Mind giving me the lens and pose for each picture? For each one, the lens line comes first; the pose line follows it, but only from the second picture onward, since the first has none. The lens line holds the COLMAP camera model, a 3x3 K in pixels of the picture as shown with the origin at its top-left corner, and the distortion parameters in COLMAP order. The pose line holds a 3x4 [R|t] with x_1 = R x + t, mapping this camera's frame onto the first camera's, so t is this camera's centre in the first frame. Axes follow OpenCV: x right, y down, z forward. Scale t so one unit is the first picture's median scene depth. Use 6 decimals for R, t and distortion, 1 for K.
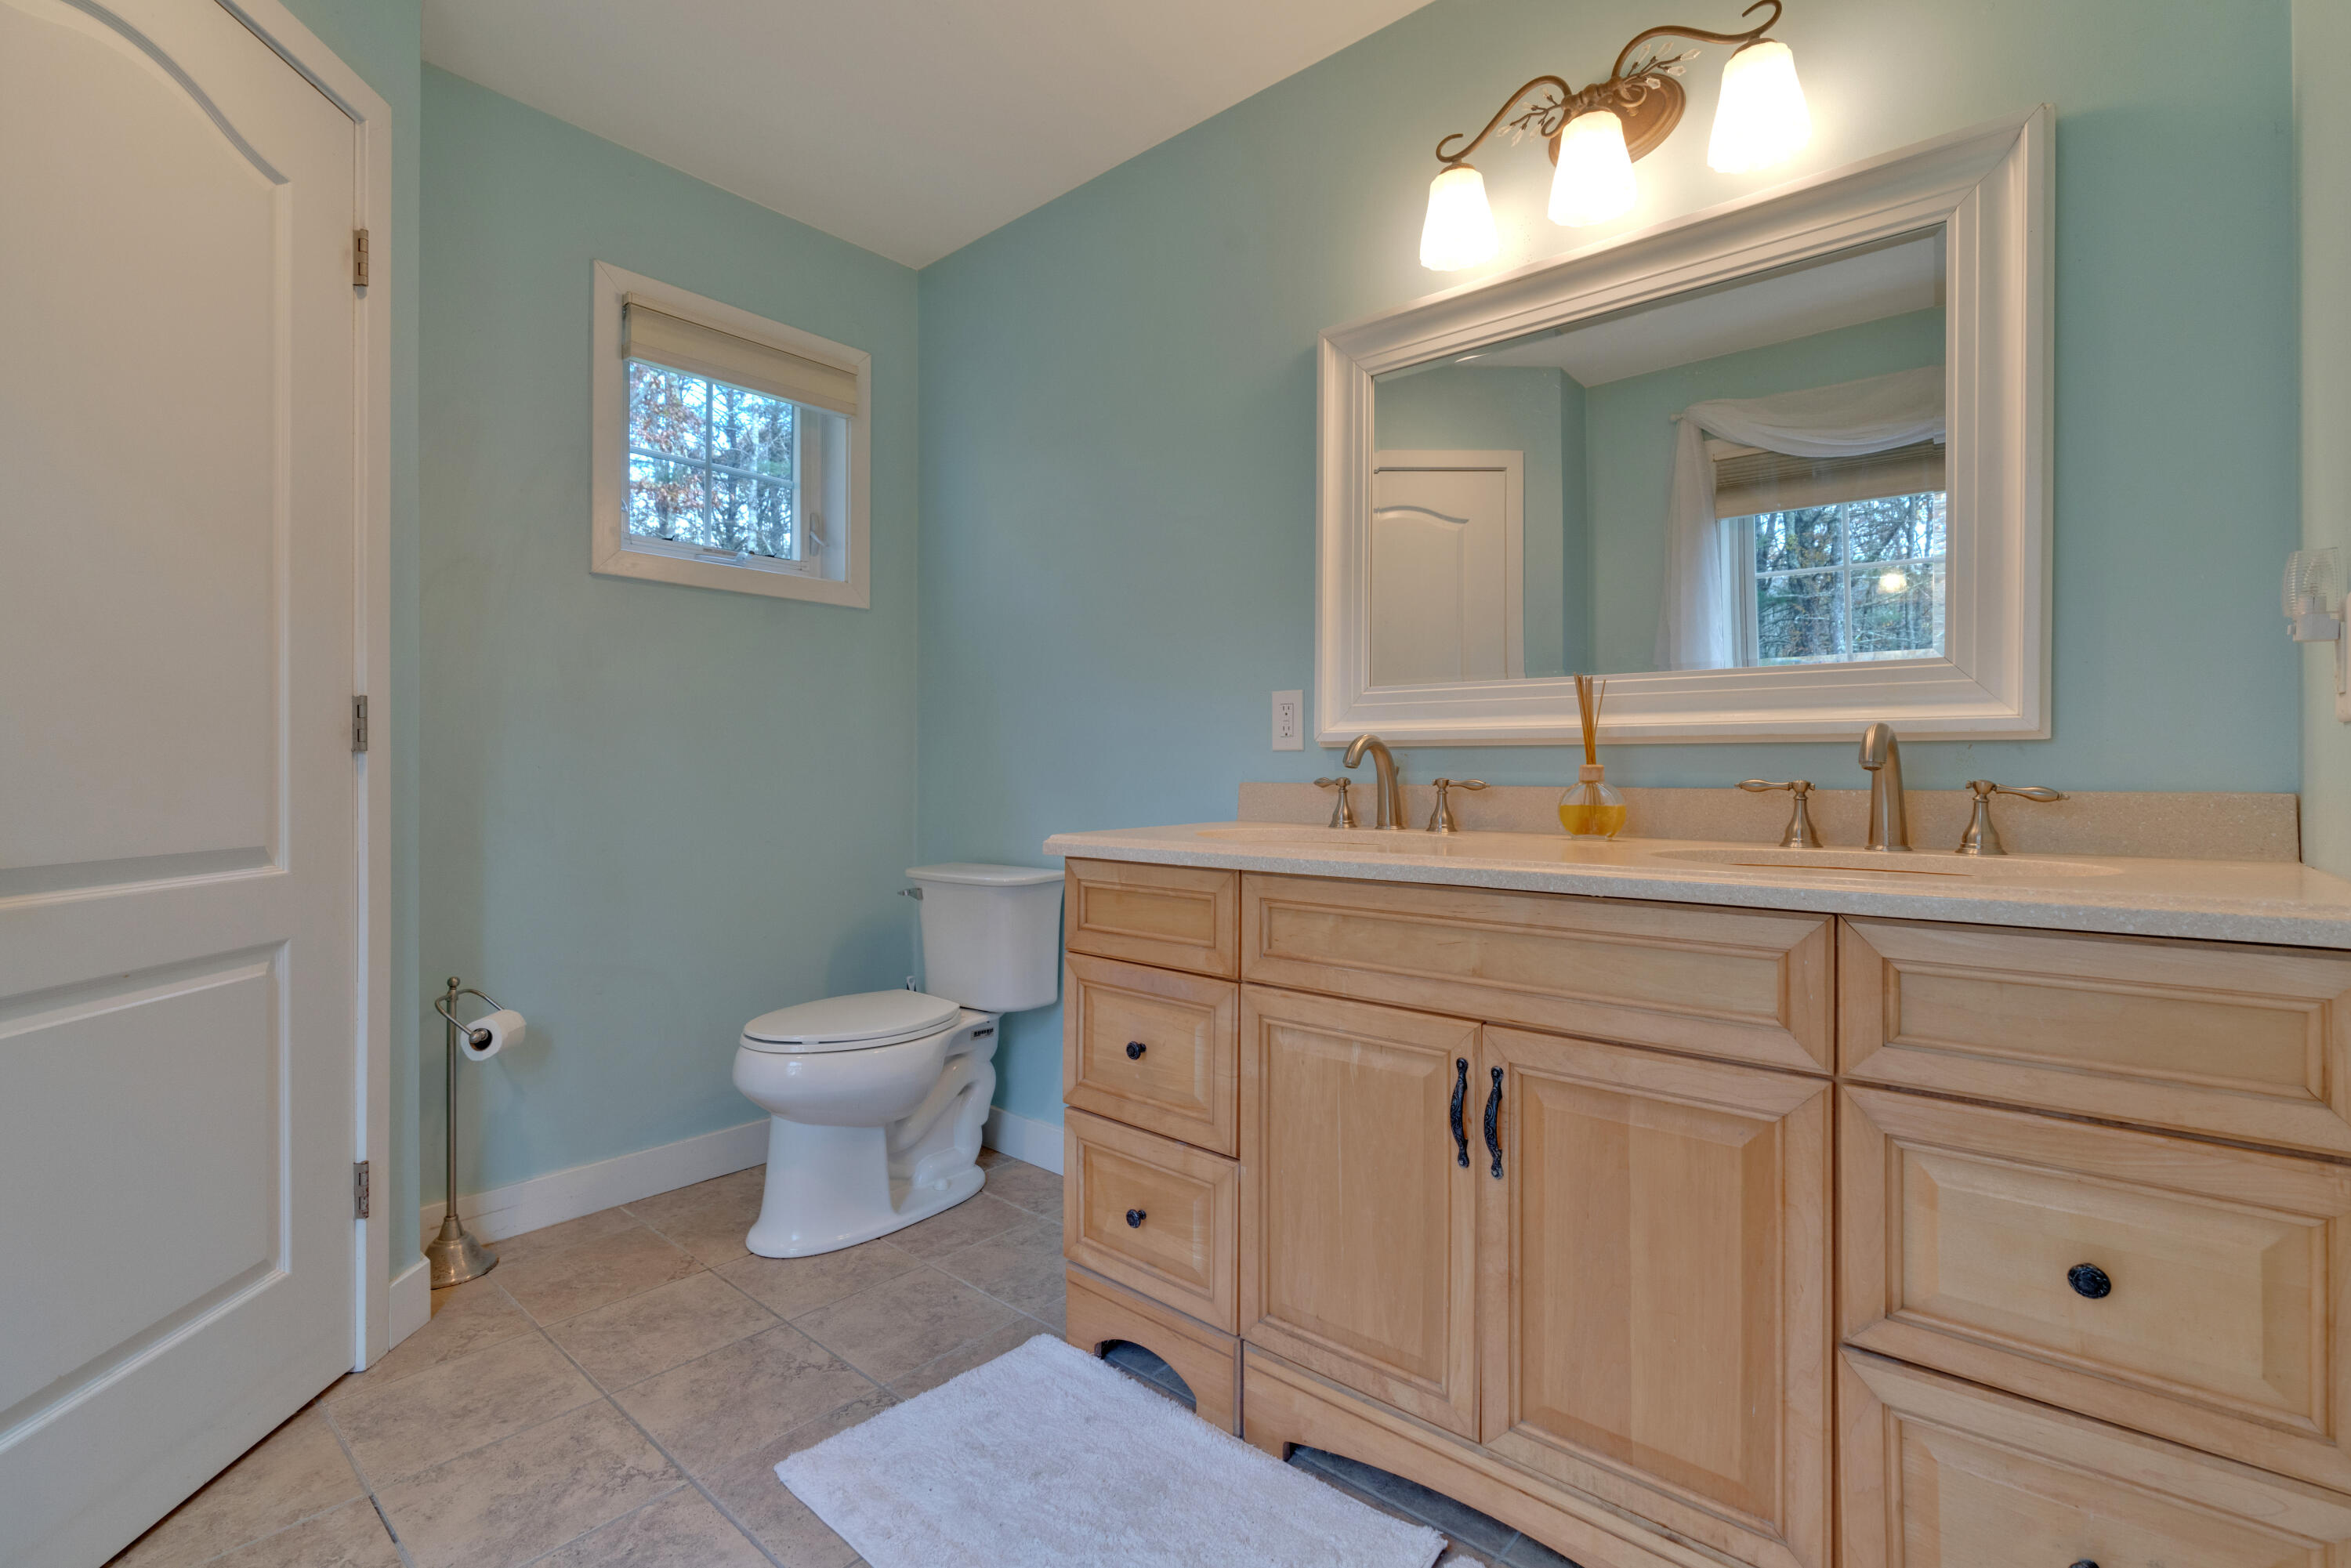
lens RADIAL K [[1061.9, 0, 1185.2], [0, 1061.9, 770.9], [0, 0, 1]] dist [-0.011133, 0.002500]
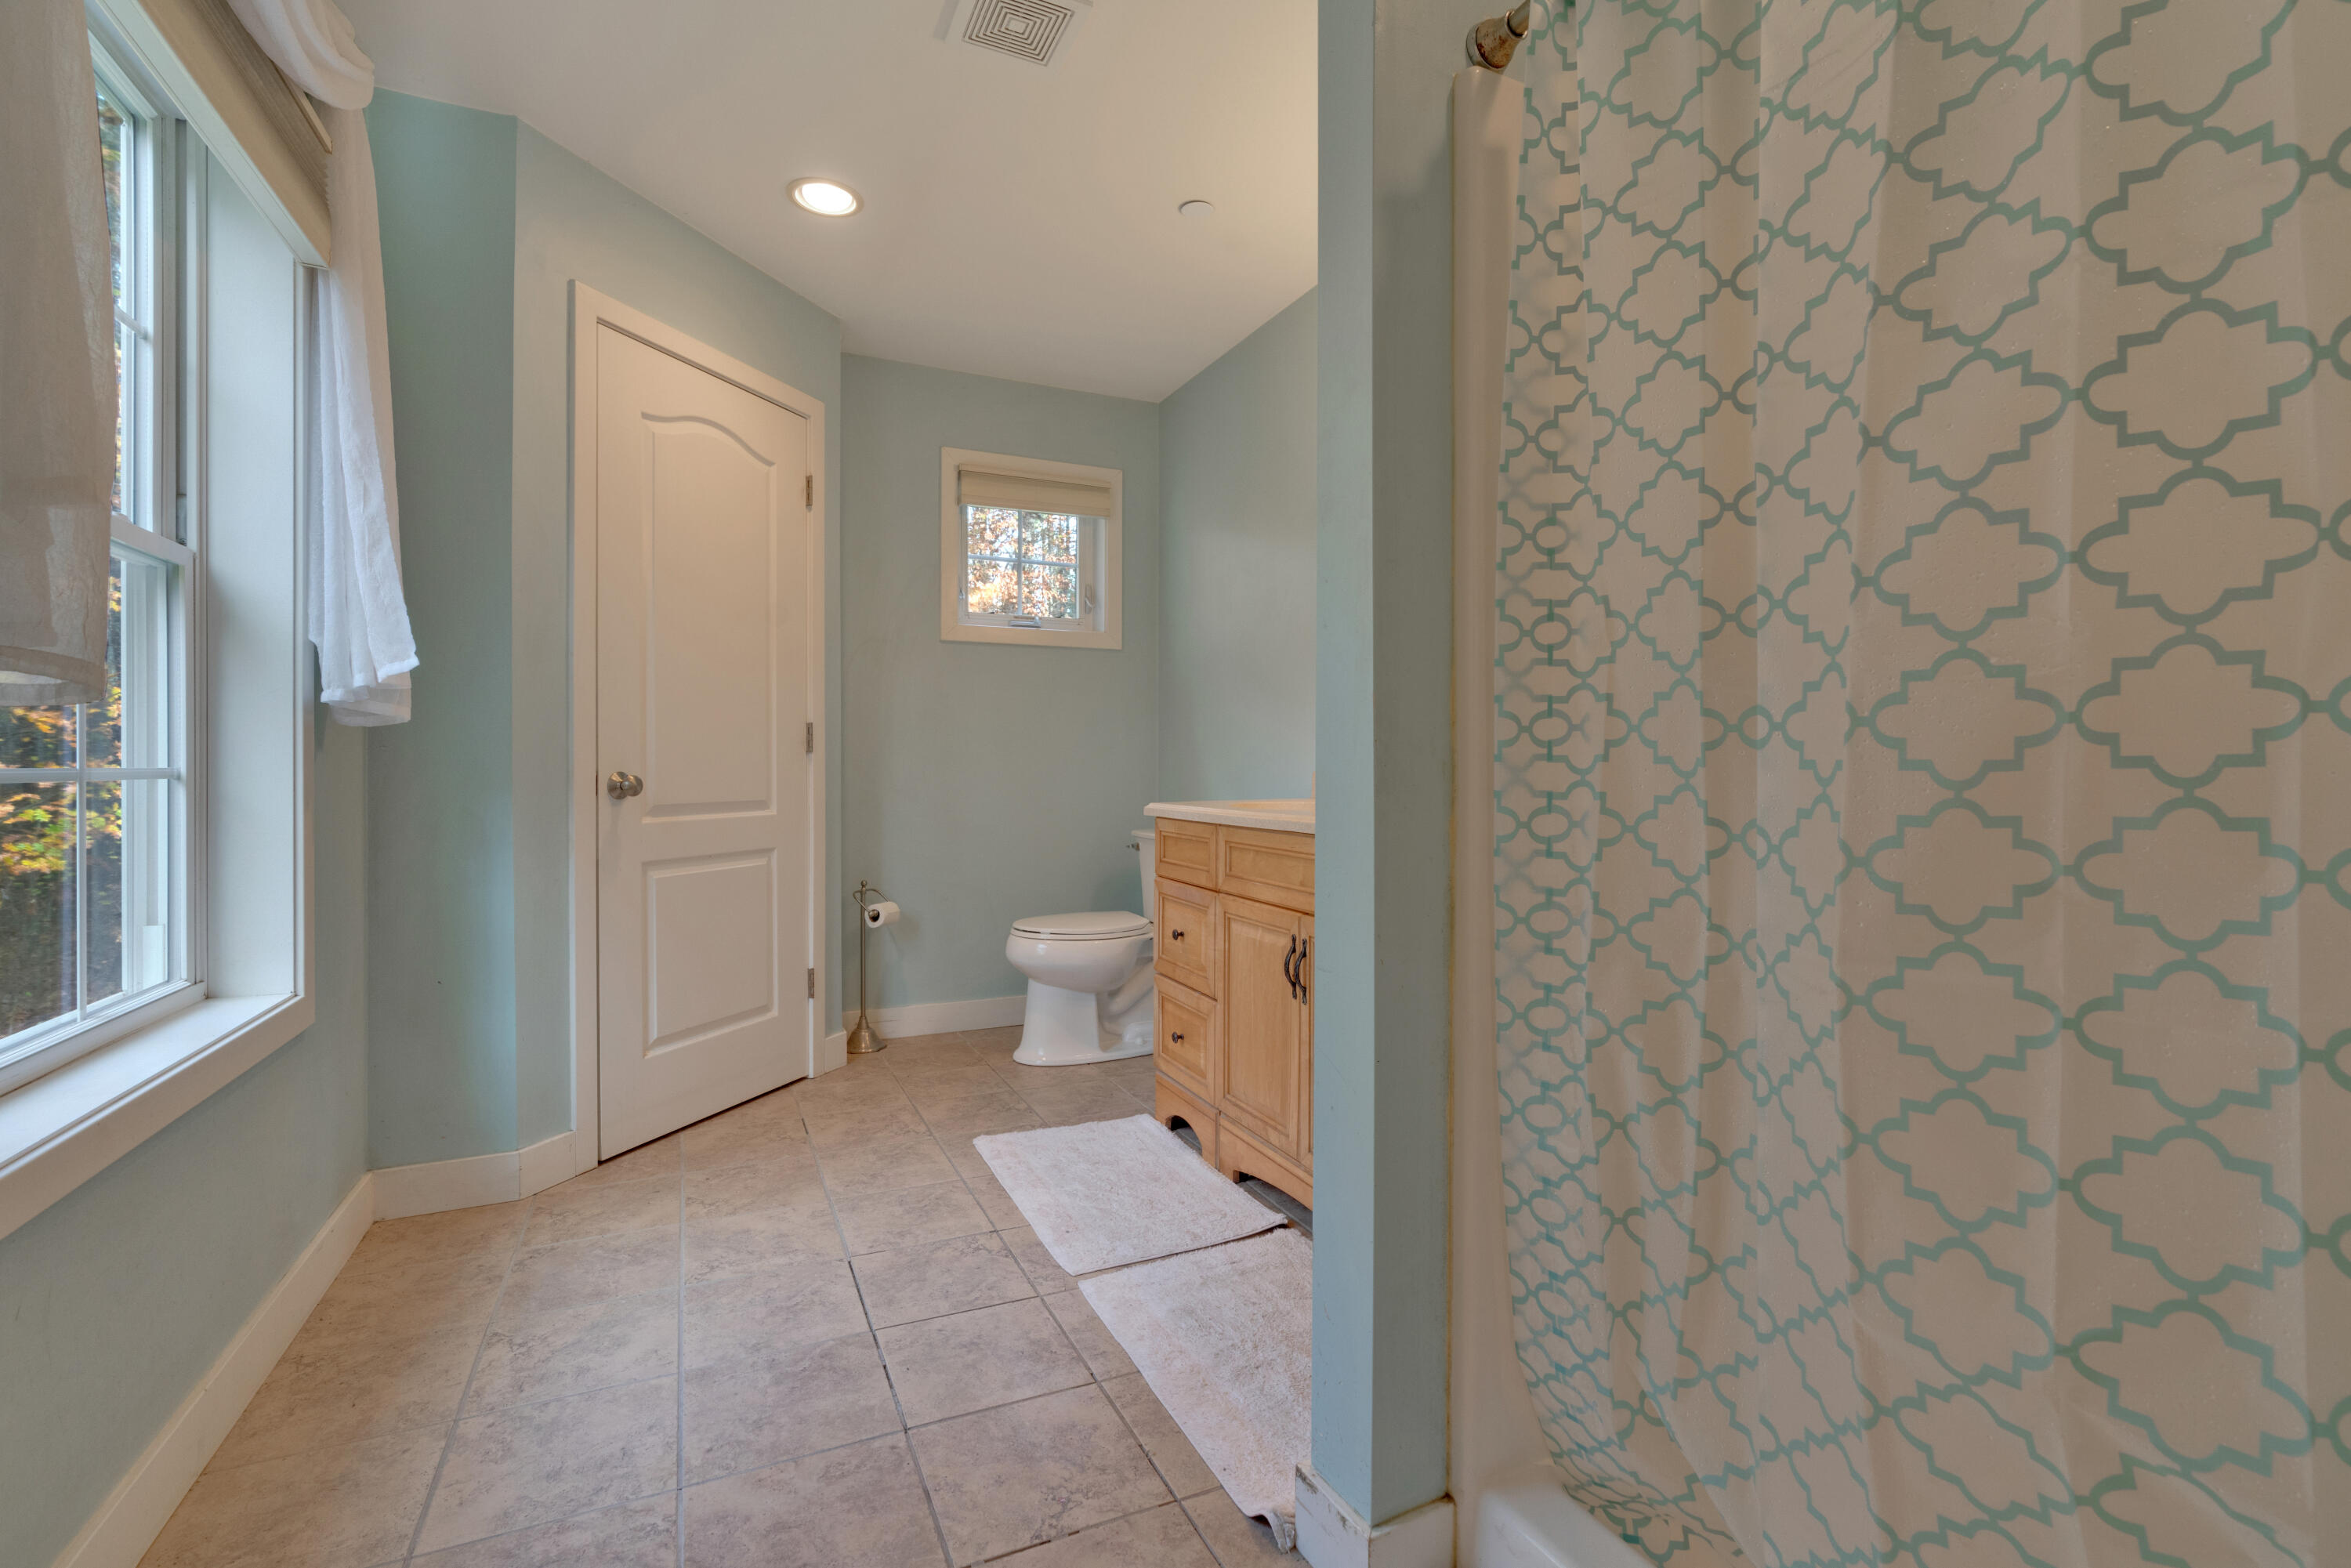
lens RADIAL K [[1061.9, 0, 1170.4], [0, 1061.9, 777.1], [0, 0, 1]] dist [-0.011133, 0.002500]
pose [[0.911388, 0.007016, -0.411488, 0.601231], [-0.001394, 0.999902, 0.013961, -0.001567], [0.411546, -0.012150, 0.911308, -0.477146]]
